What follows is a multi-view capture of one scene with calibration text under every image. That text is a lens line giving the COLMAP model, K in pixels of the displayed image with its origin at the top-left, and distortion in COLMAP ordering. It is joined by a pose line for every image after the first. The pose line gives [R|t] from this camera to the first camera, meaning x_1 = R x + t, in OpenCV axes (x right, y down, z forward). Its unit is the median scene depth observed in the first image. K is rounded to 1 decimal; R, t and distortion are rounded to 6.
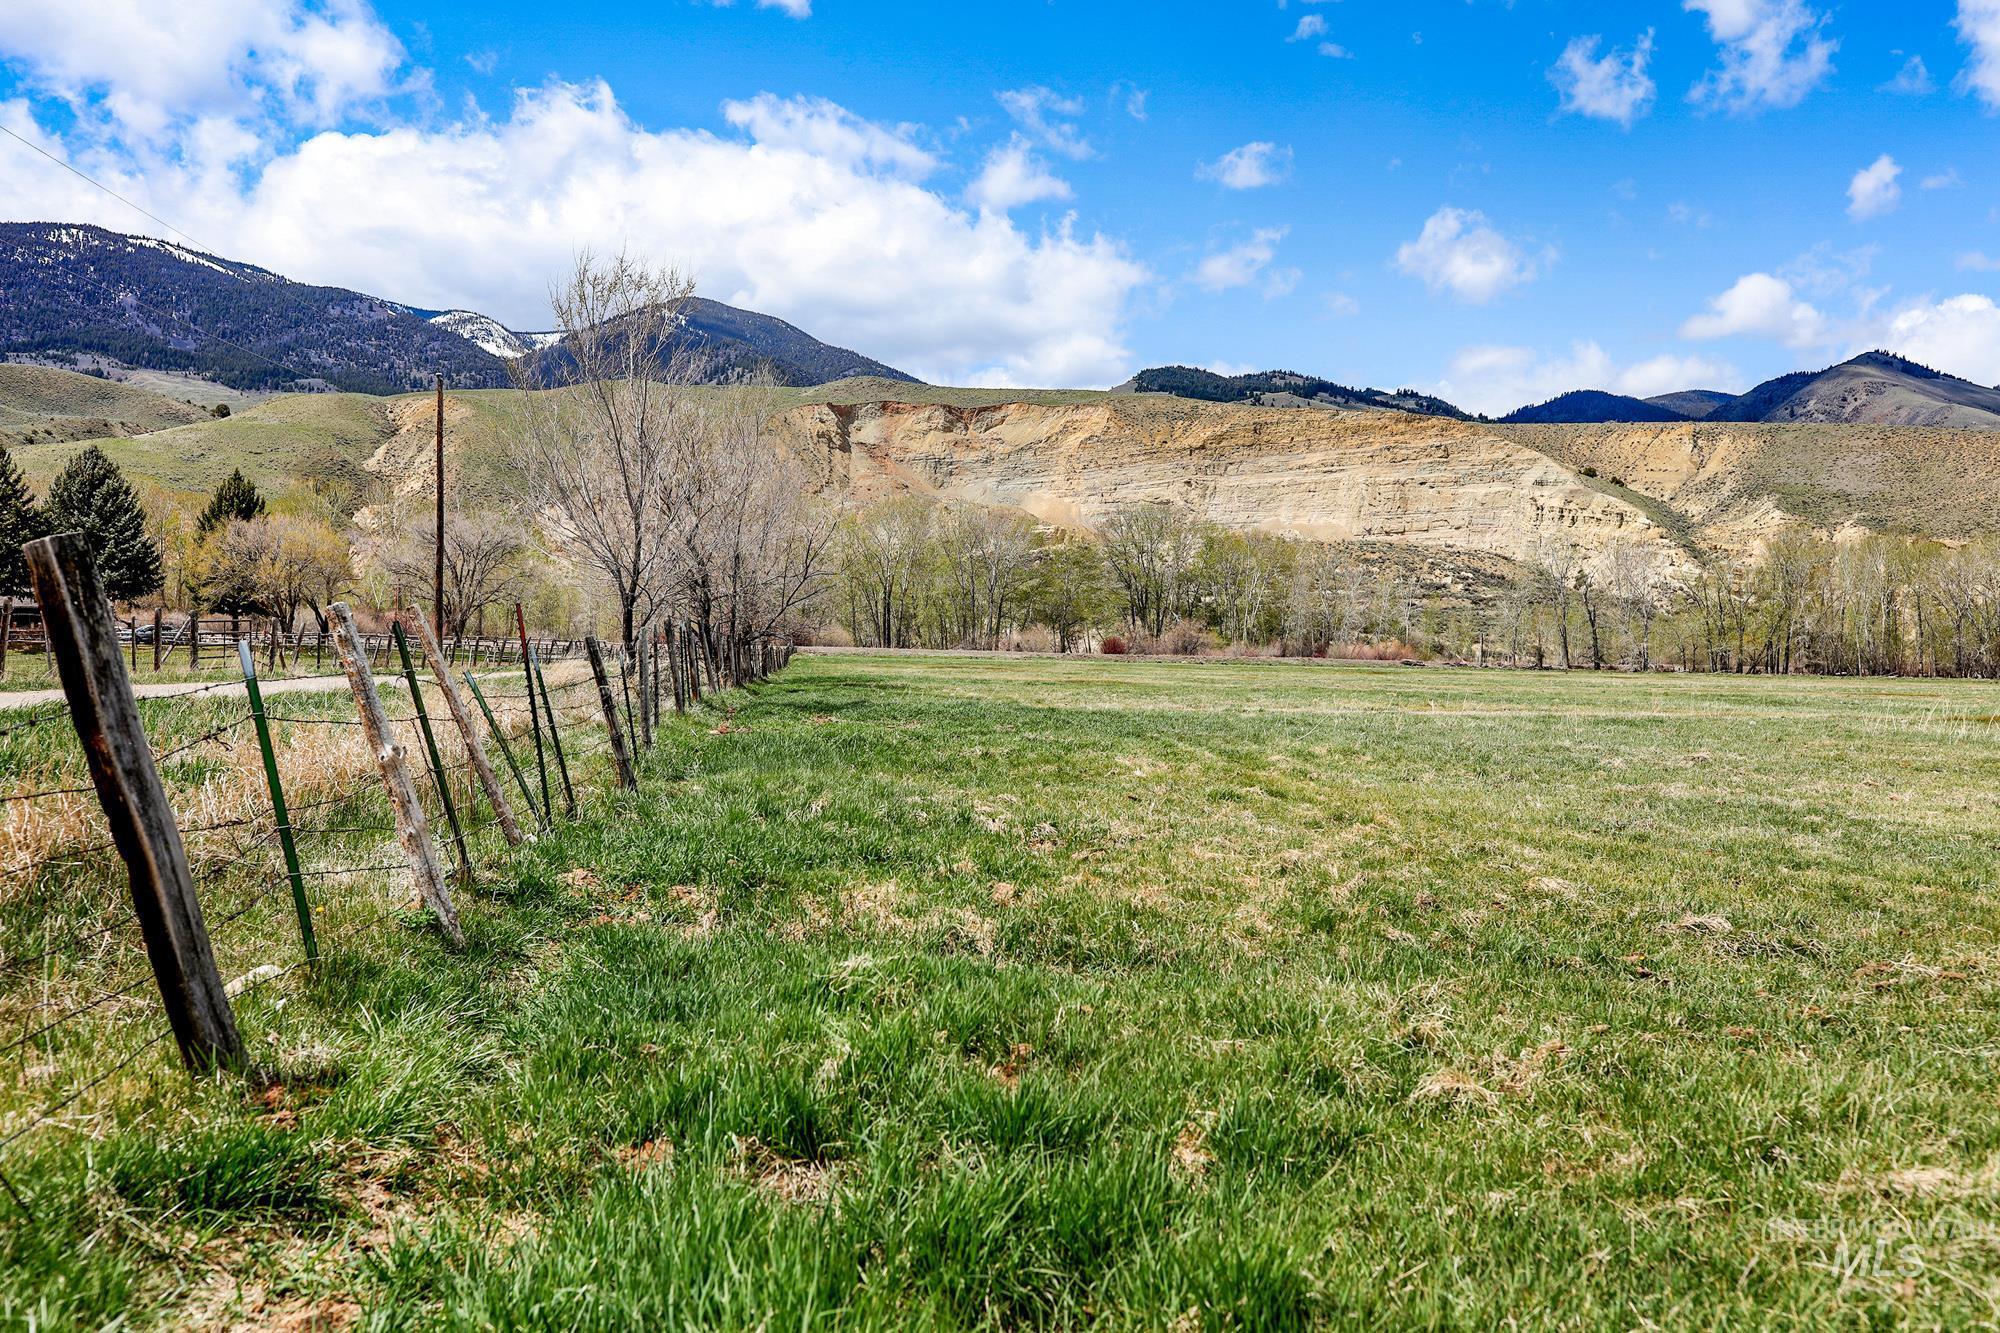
lens RADIAL K [[1926.1, 0, 1000.0], [0, 1926.1, 666.5], [0, 0, 1]] dist [-0.001358, -0.007334]
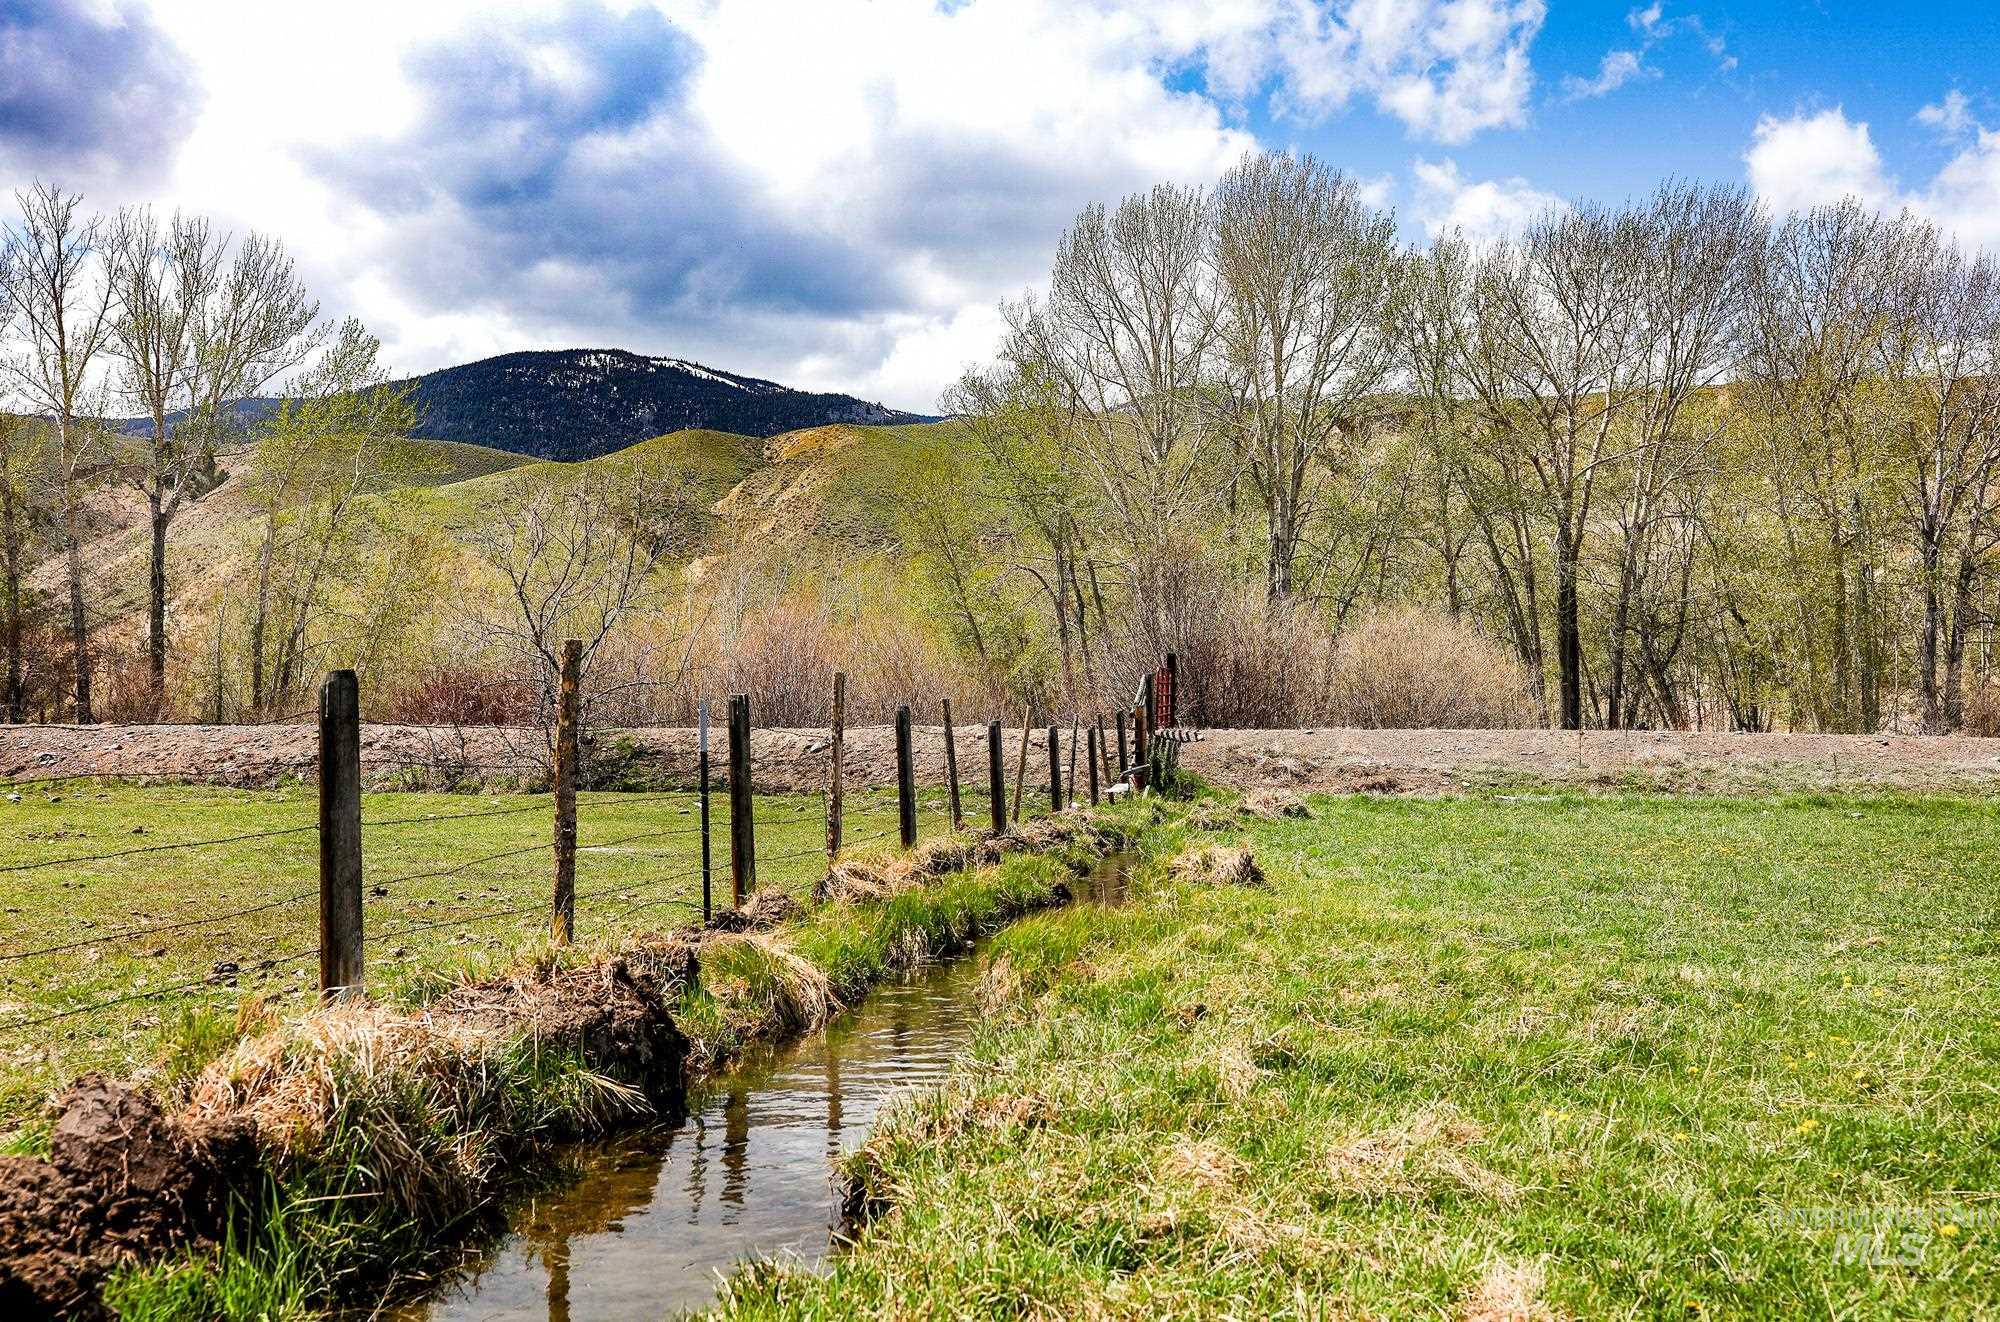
lens RADIAL K [[1933.7, 0, 1000.0], [0, 1933.7, 661.0], [0, 0, 1]] dist [0.003370, 0.005266]
pose [[0.966658, -0.021800, -0.255143, -0.028800], [0.008298, 0.998513, -0.053879, -0.002786], [0.255938, 0.049965, 0.965401, 0.303899]]
